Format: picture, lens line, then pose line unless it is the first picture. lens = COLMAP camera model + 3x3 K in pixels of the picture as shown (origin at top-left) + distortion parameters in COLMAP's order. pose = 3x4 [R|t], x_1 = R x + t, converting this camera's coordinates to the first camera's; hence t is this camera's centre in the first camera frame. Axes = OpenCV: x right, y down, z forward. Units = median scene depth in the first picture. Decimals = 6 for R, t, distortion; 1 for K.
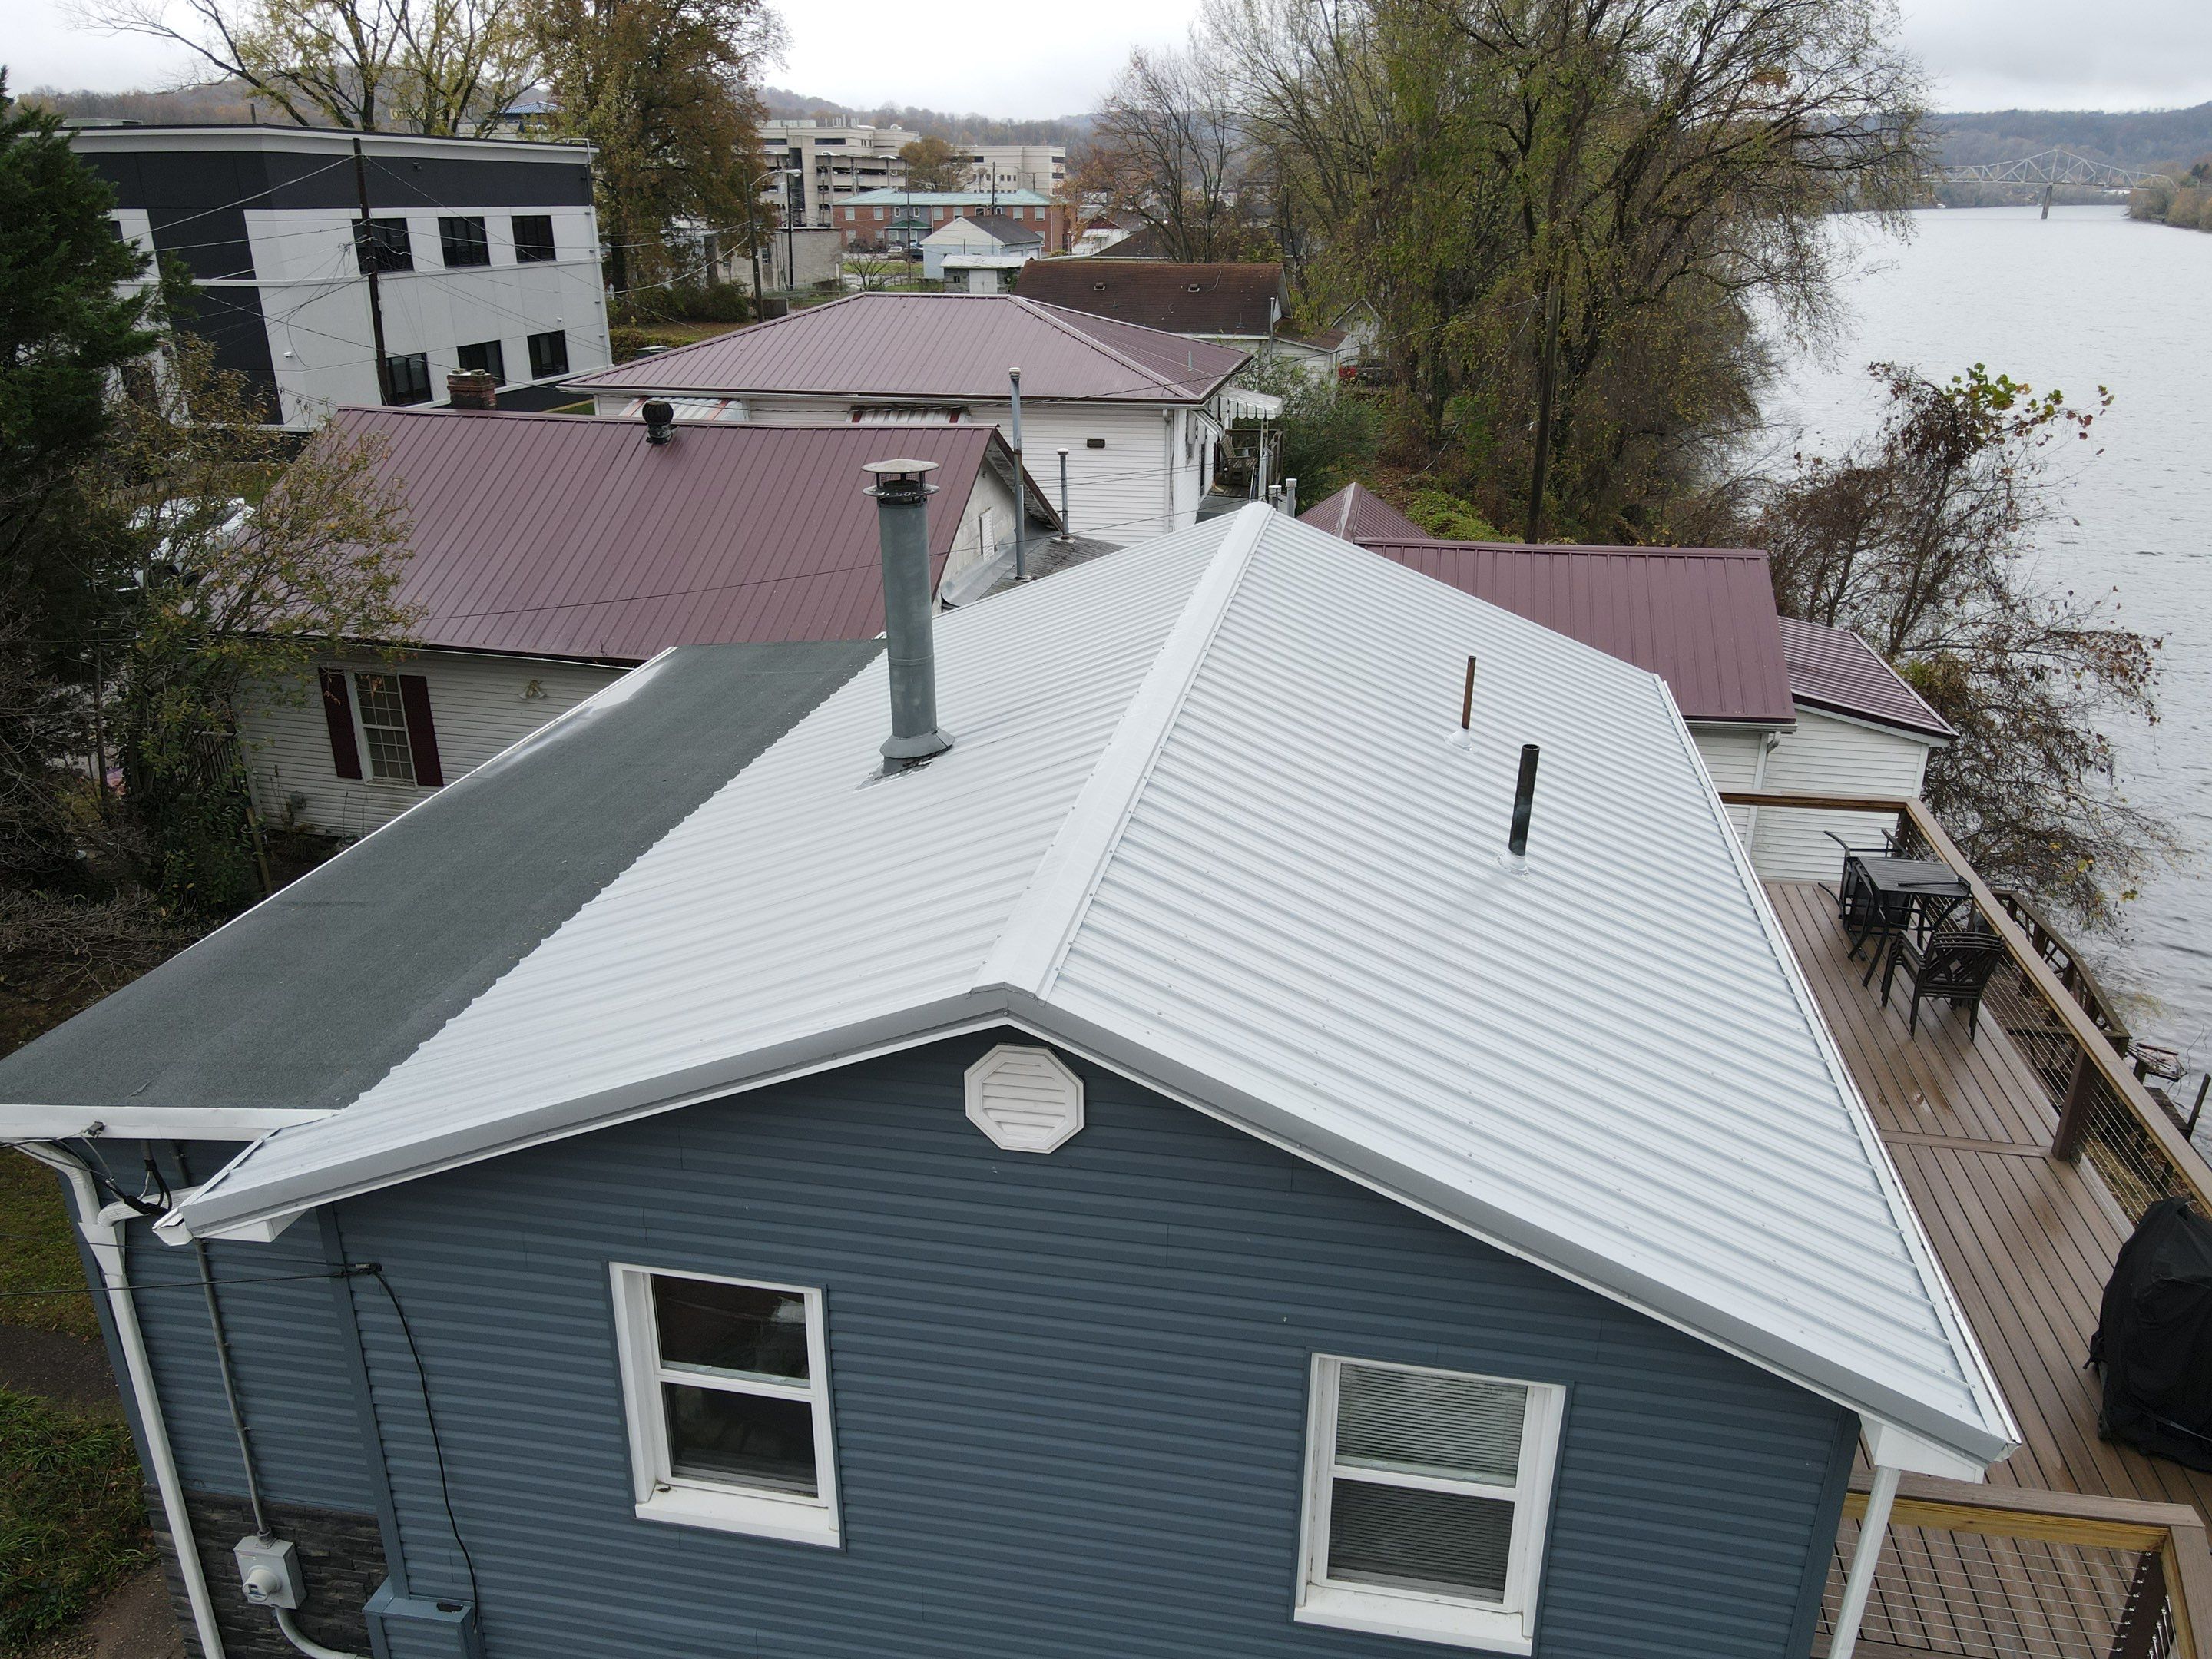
lens RADIAL K [[1630.1, 0, 1106.0], [0, 1630.1, 829.5], [0, 0, 1]] dist [0.027496, -0.024068]
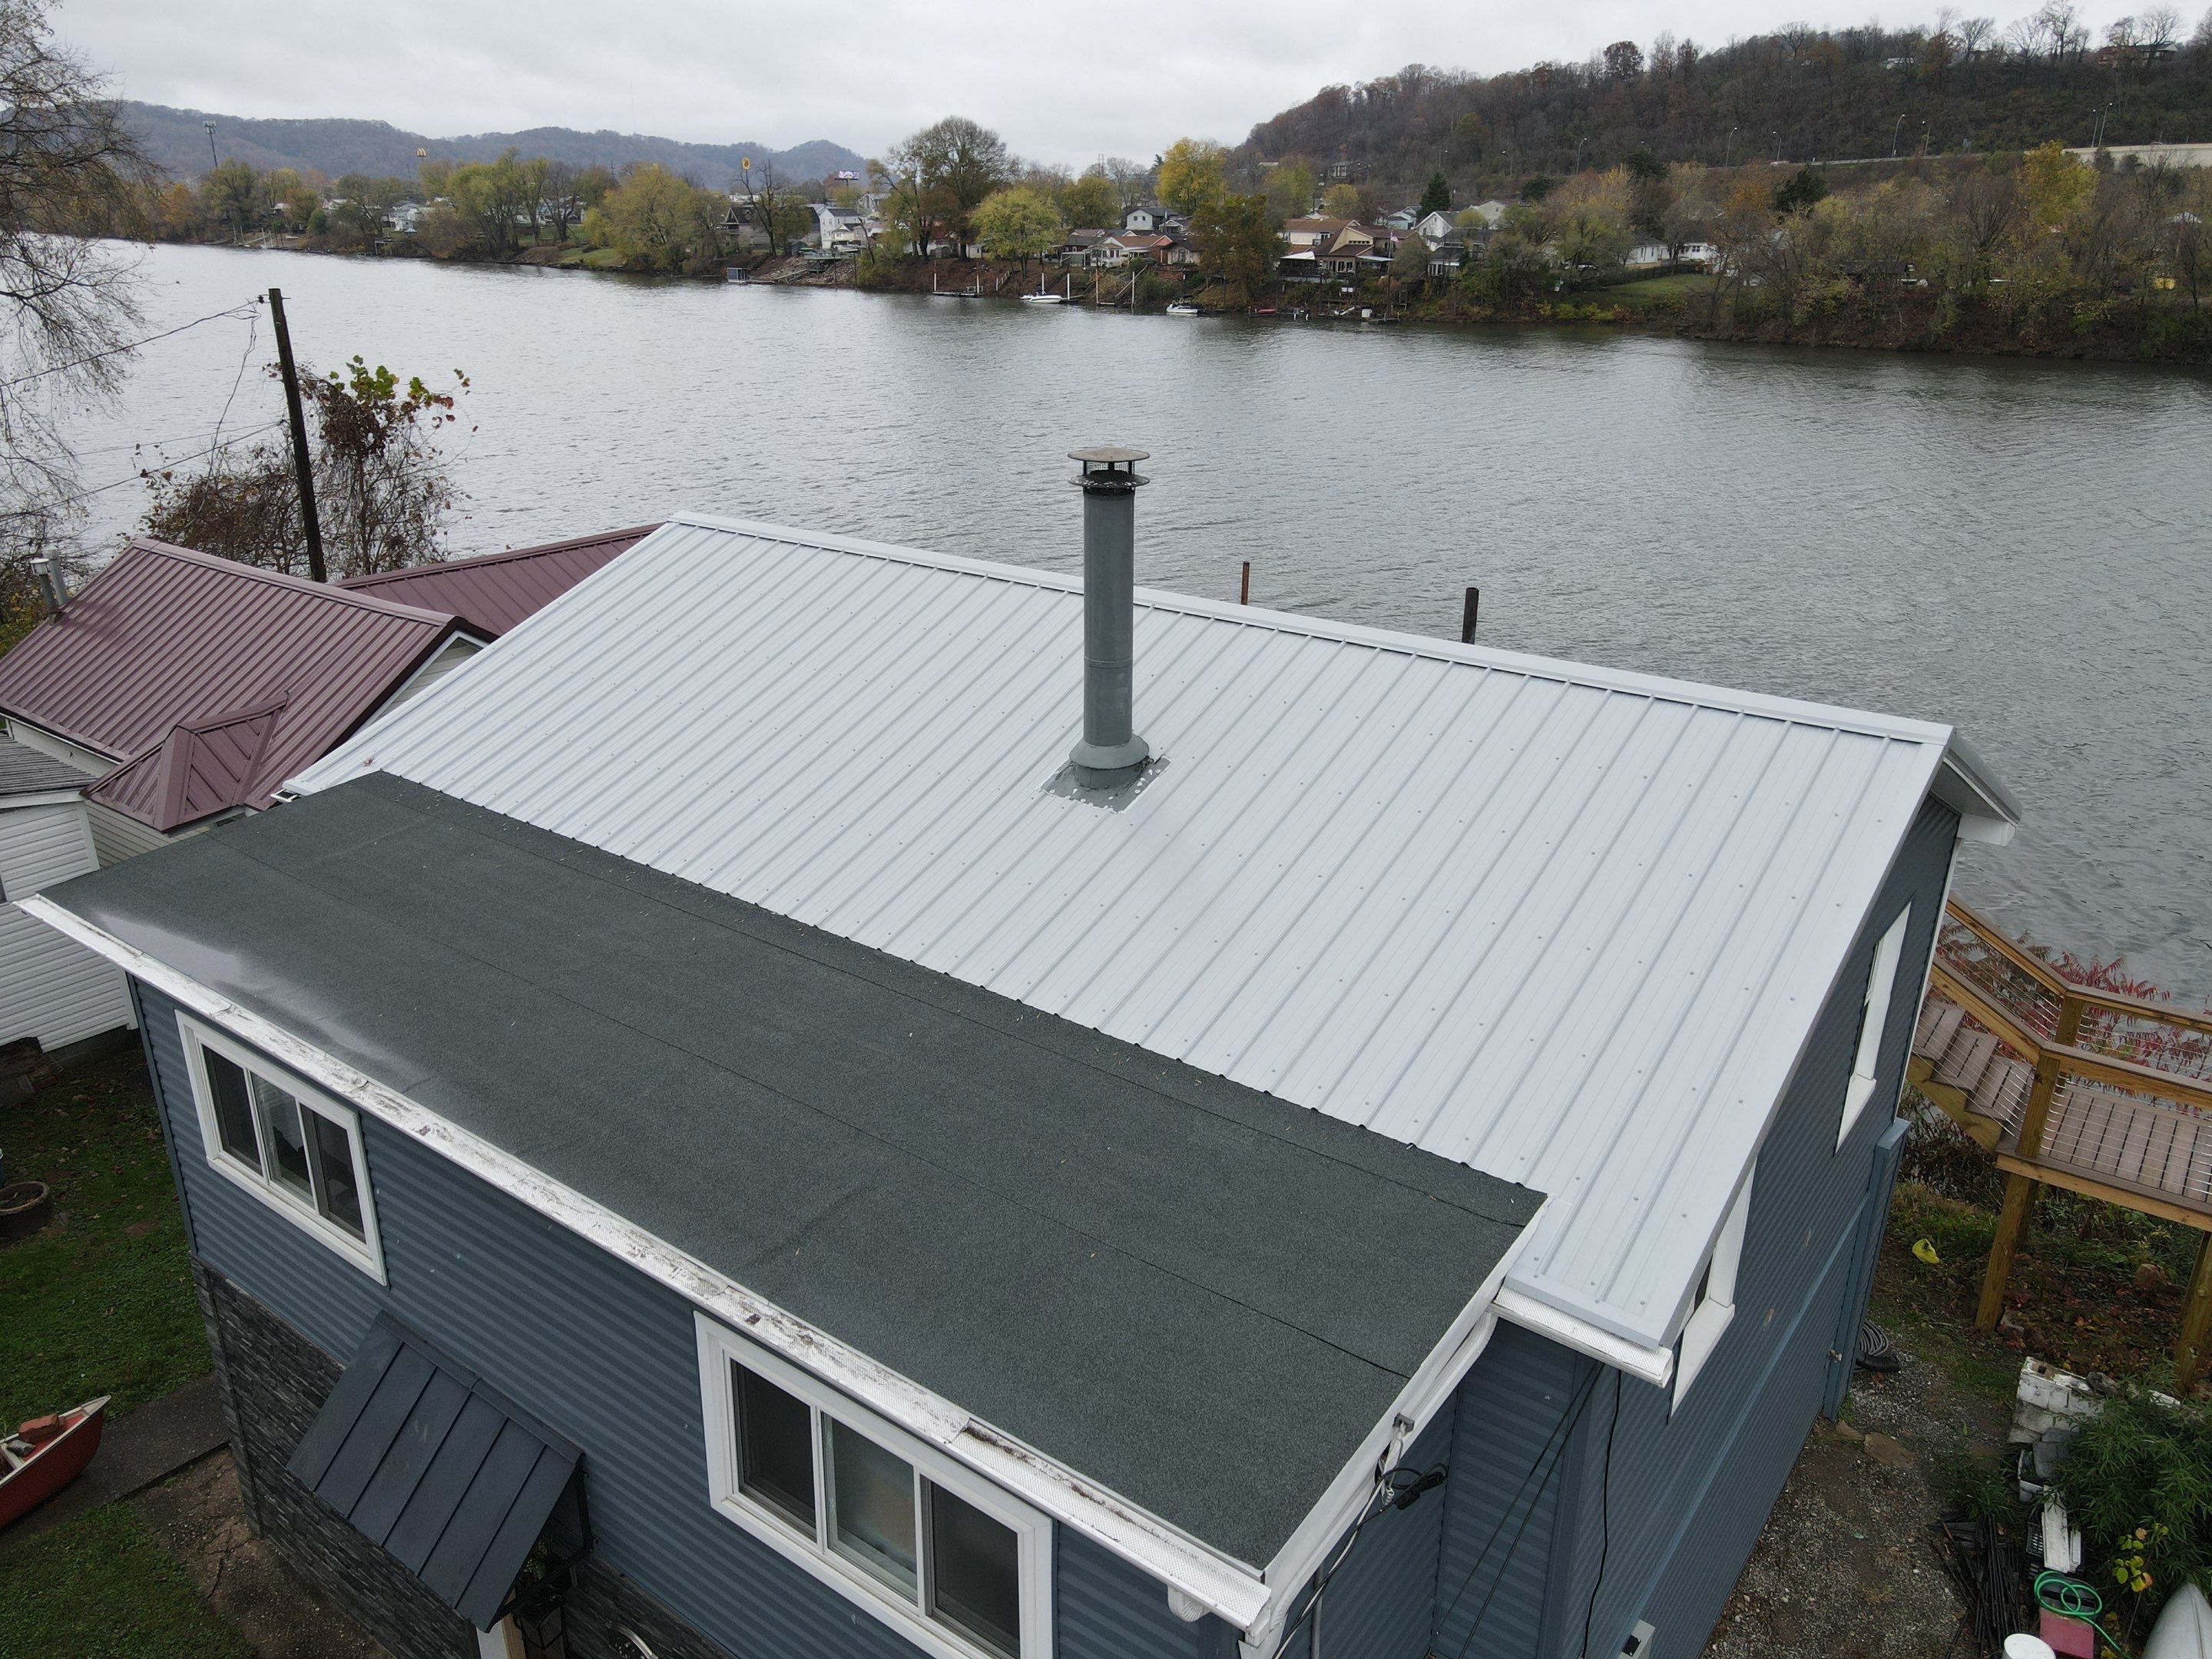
lens RADIAL K [[1635.2, 0, 1106.0], [0, 1635.2, 829.5], [0, 0, 1]] dist [-0.008585, 0.042694]
pose [[0.436568, -0.321405, 0.840302, -0.228823], [0.323980, 0.927511, 0.186442, -0.046648], [-0.839313, 0.190847, 0.509050, 0.132774]]
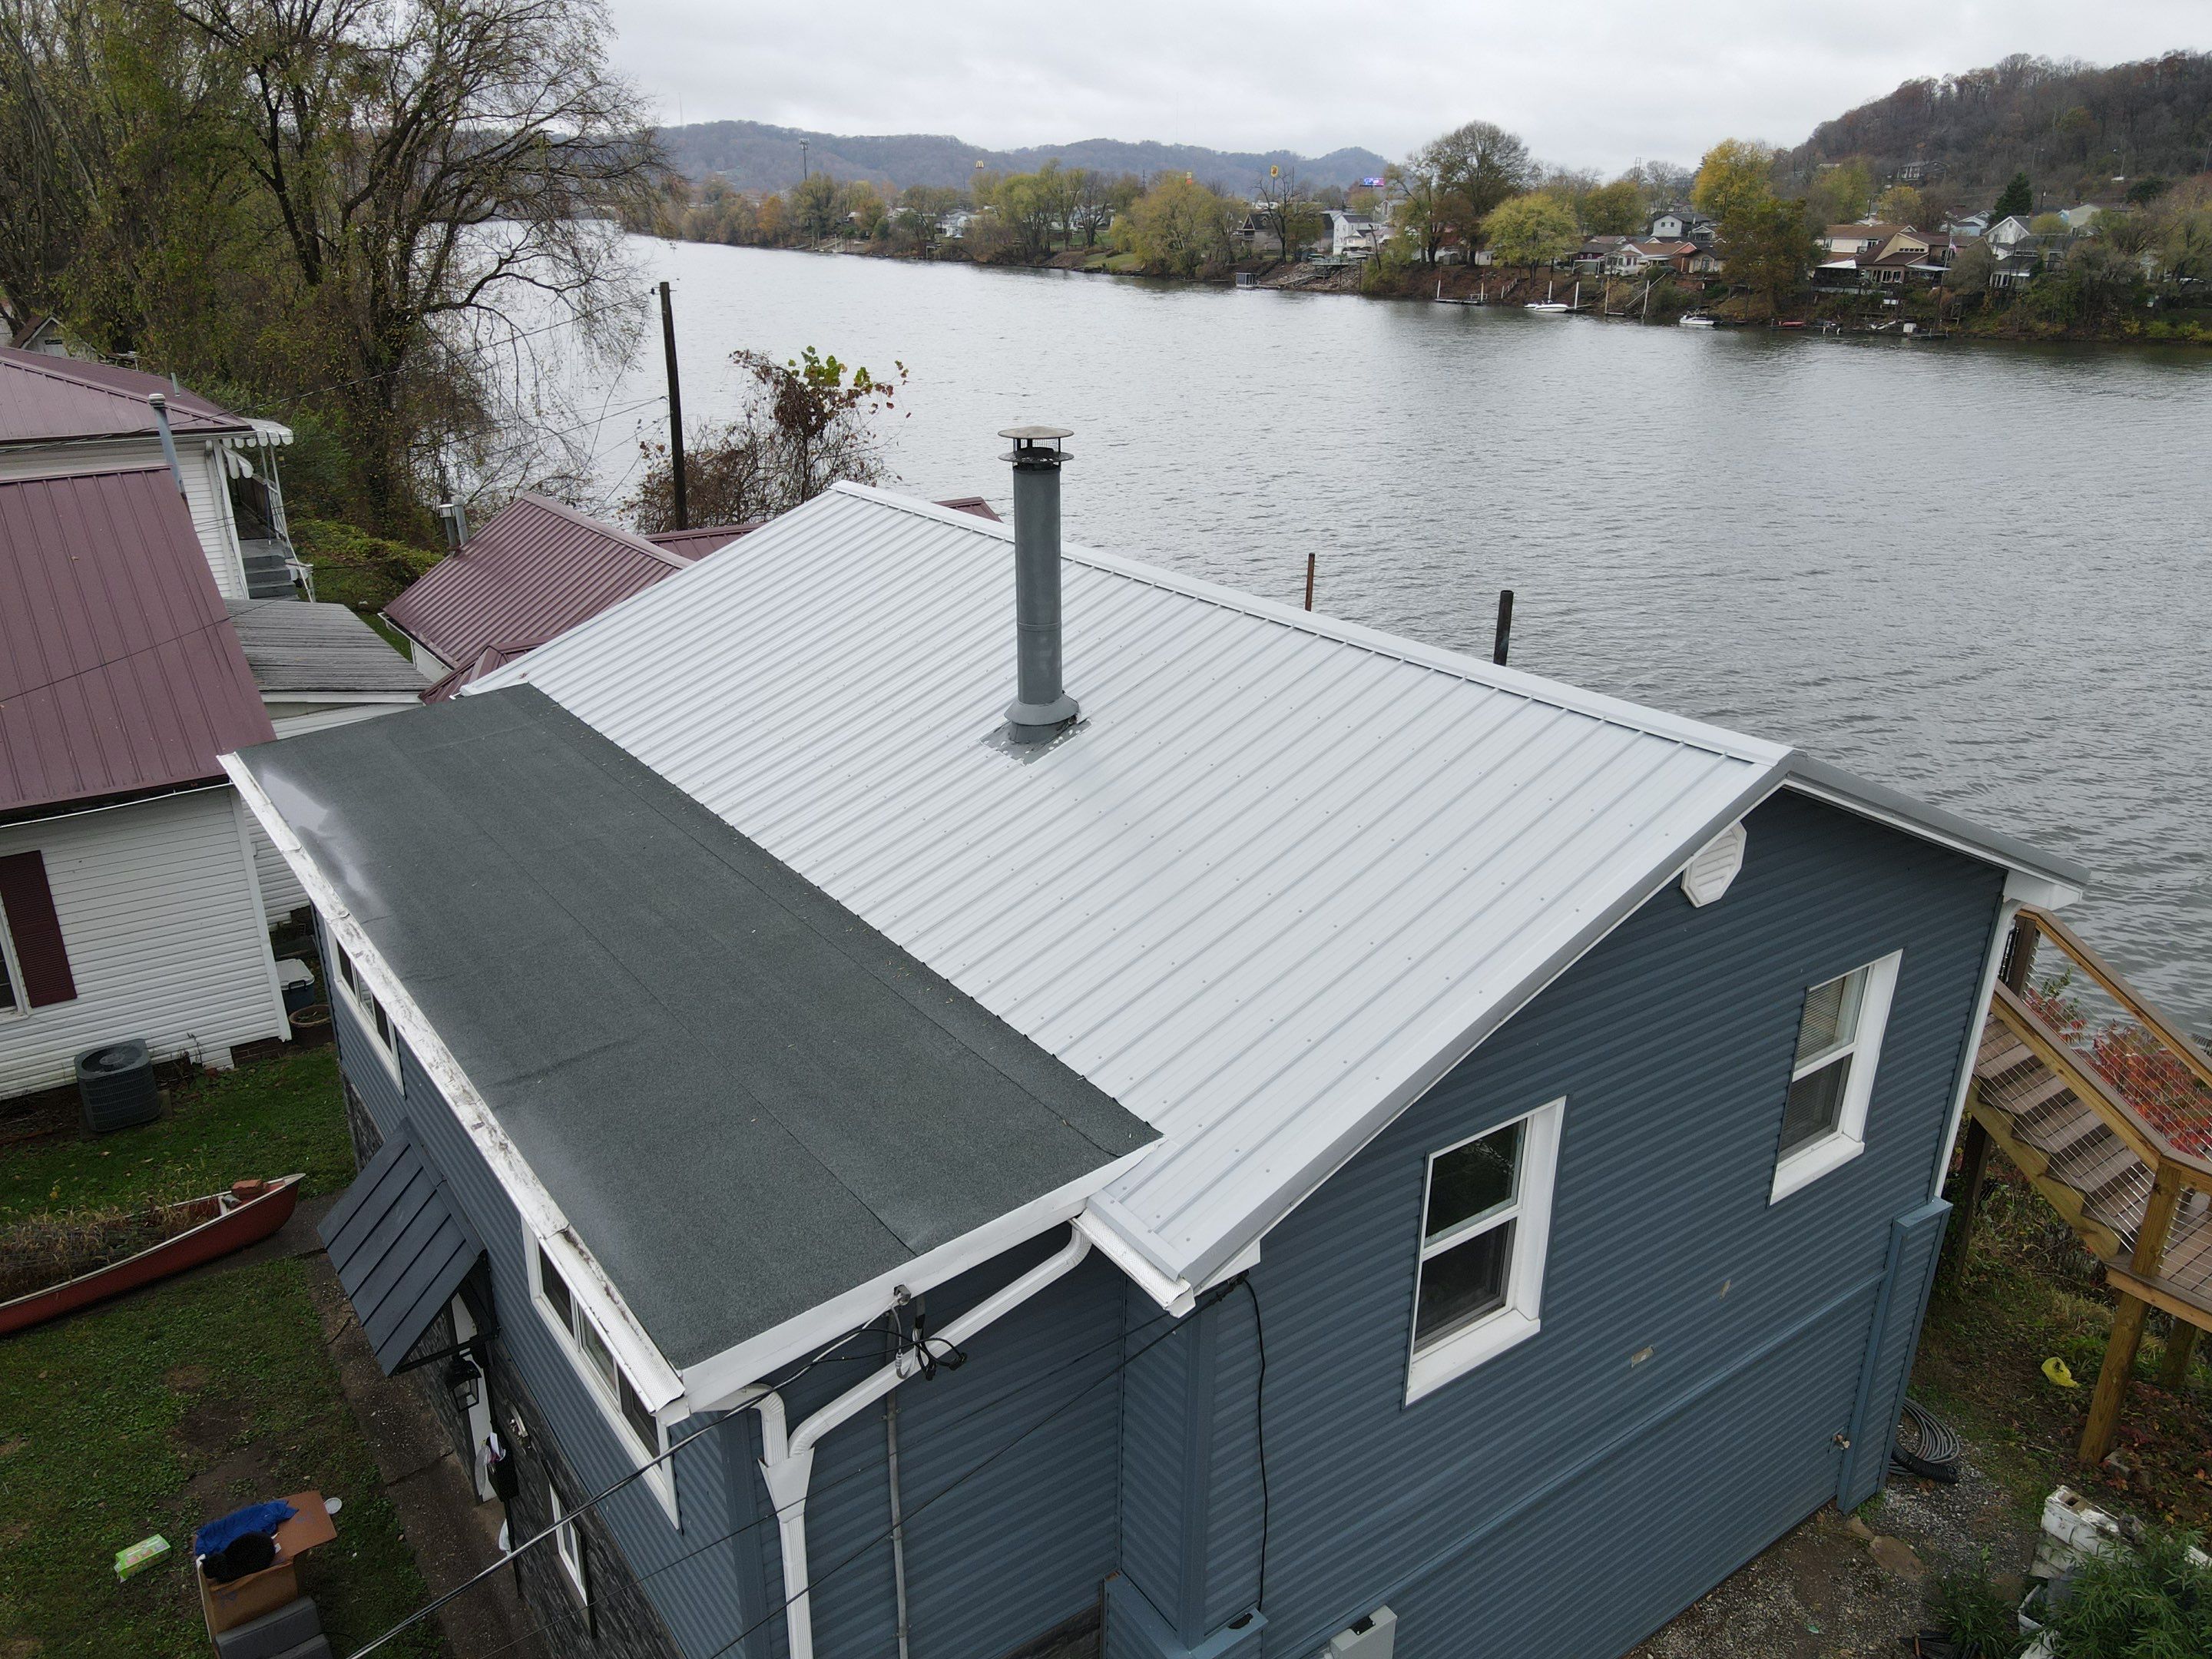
lens RADIAL K [[1630.1, 0, 1106.0], [0, 1630.1, 829.5], [0, 0, 1]] dist [0.027496, -0.024068]
pose [[0.685948, -0.257300, 0.680641, -0.197240], [0.262104, 0.959974, 0.098747, -0.017547], [-0.678806, 0.110663, 0.725931, 0.061283]]
